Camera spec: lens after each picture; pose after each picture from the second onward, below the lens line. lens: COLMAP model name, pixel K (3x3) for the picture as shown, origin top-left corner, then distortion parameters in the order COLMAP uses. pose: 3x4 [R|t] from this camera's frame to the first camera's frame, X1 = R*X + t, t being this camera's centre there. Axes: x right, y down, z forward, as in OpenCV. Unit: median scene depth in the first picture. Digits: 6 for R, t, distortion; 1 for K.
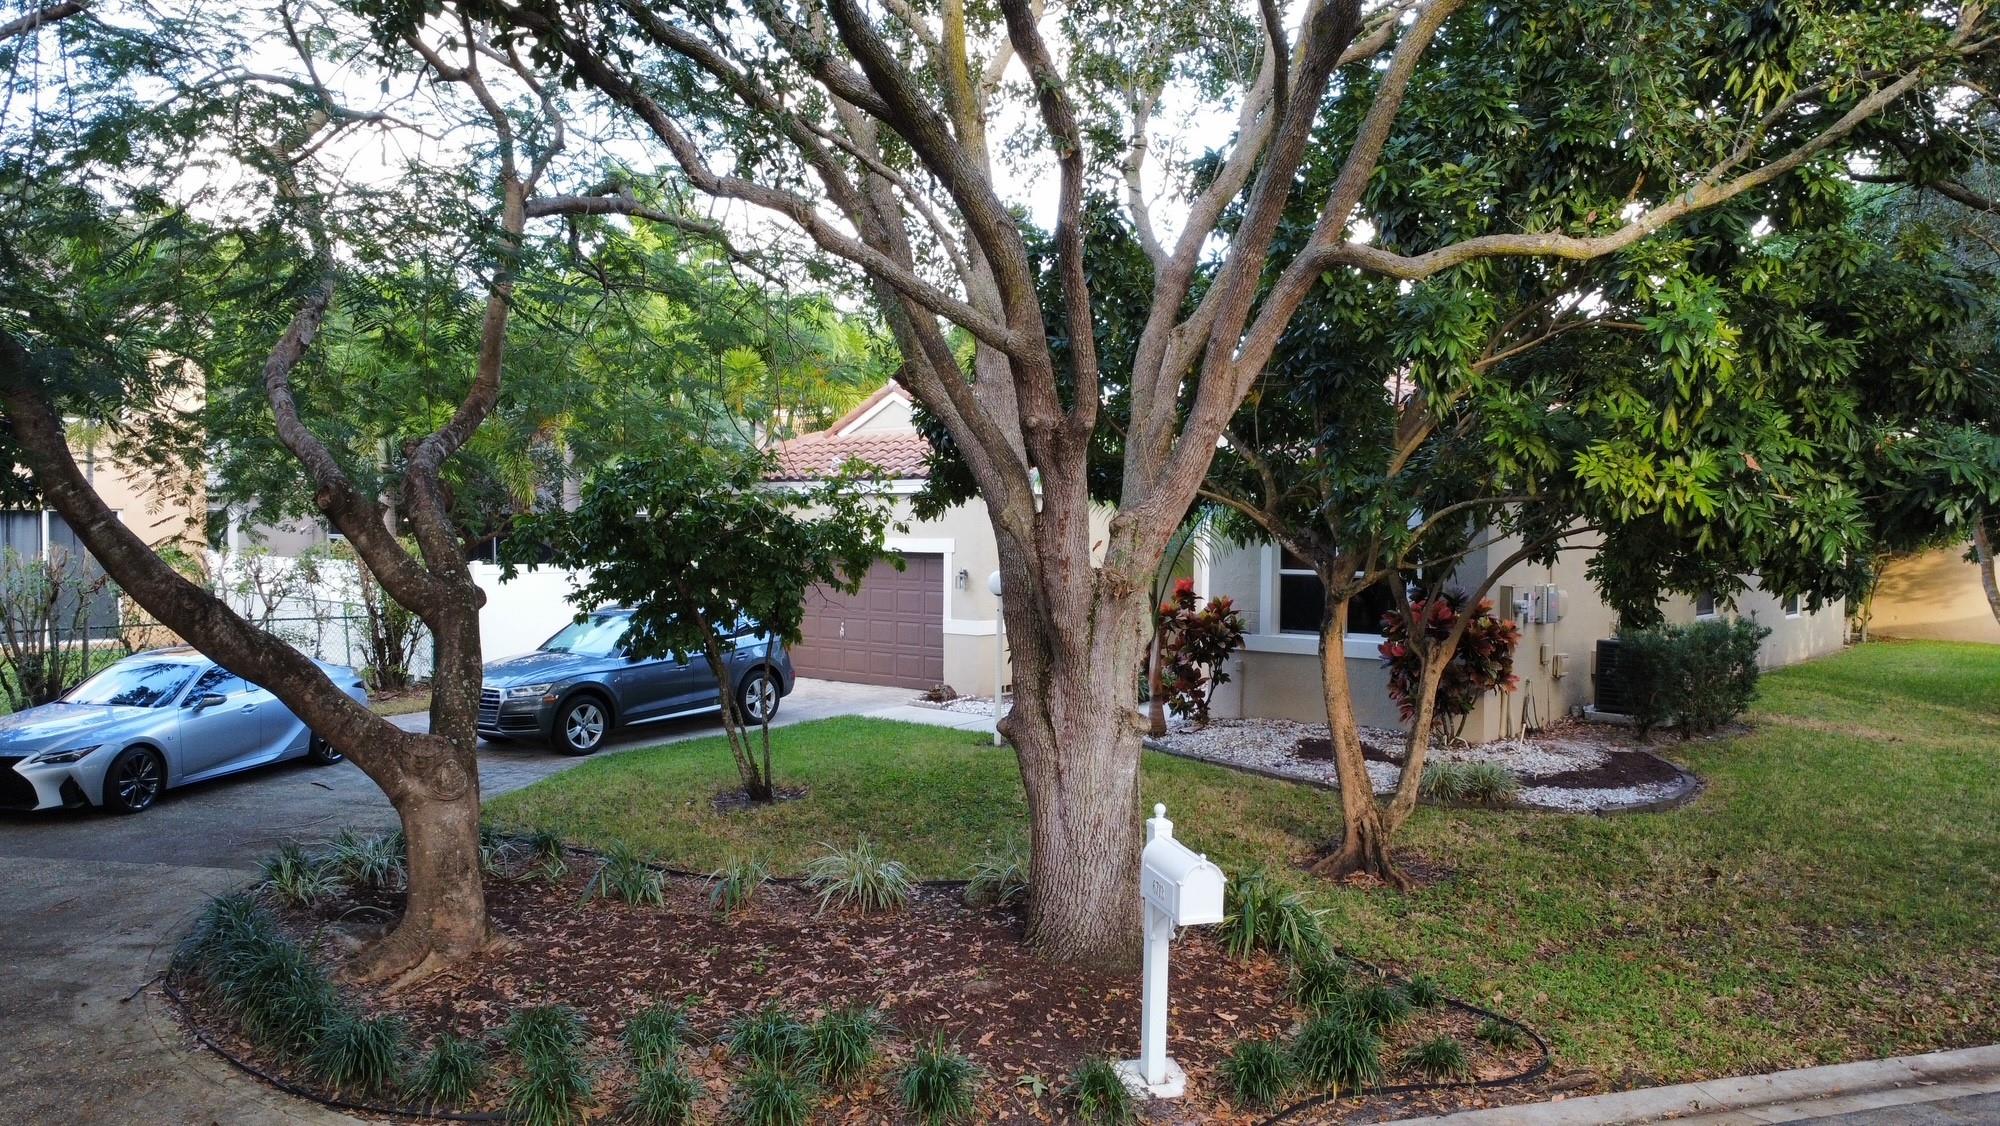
lens RADIAL K [[1540.0, 0, 1003.9], [0, 1540.0, 564.0], [0, 0, 1]] dist [0.002573, -0.009228]
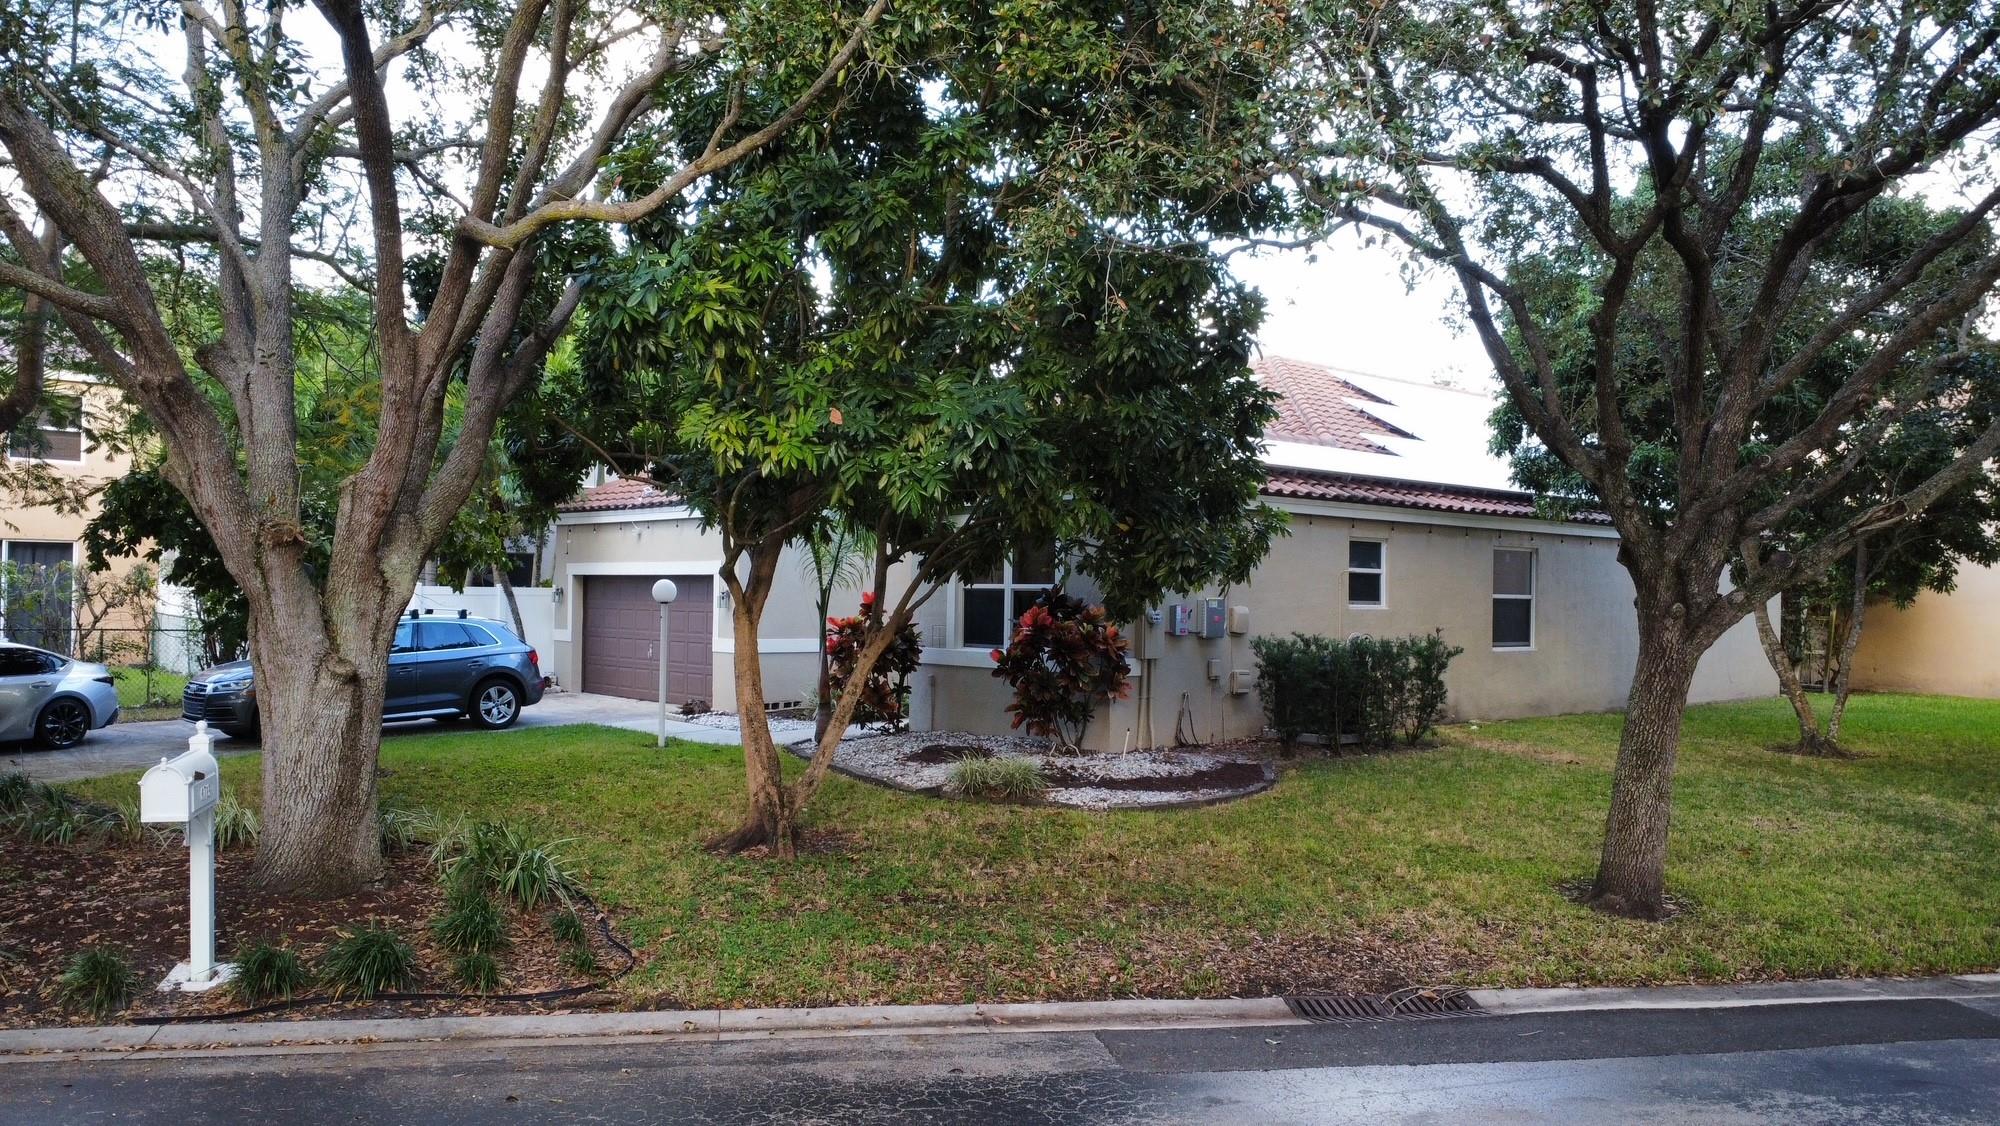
lens RADIAL K [[1540.0, 0, 996.9], [0, 1540.0, 562.6], [0, 0, 1]] dist [0.002573, -0.009228]
pose [[0.990328, 0.003813, -0.138696, 0.480546], [-0.010476, 0.998824, -0.047346, 0.052511], [0.138352, 0.048341, 0.989203, -0.007137]]
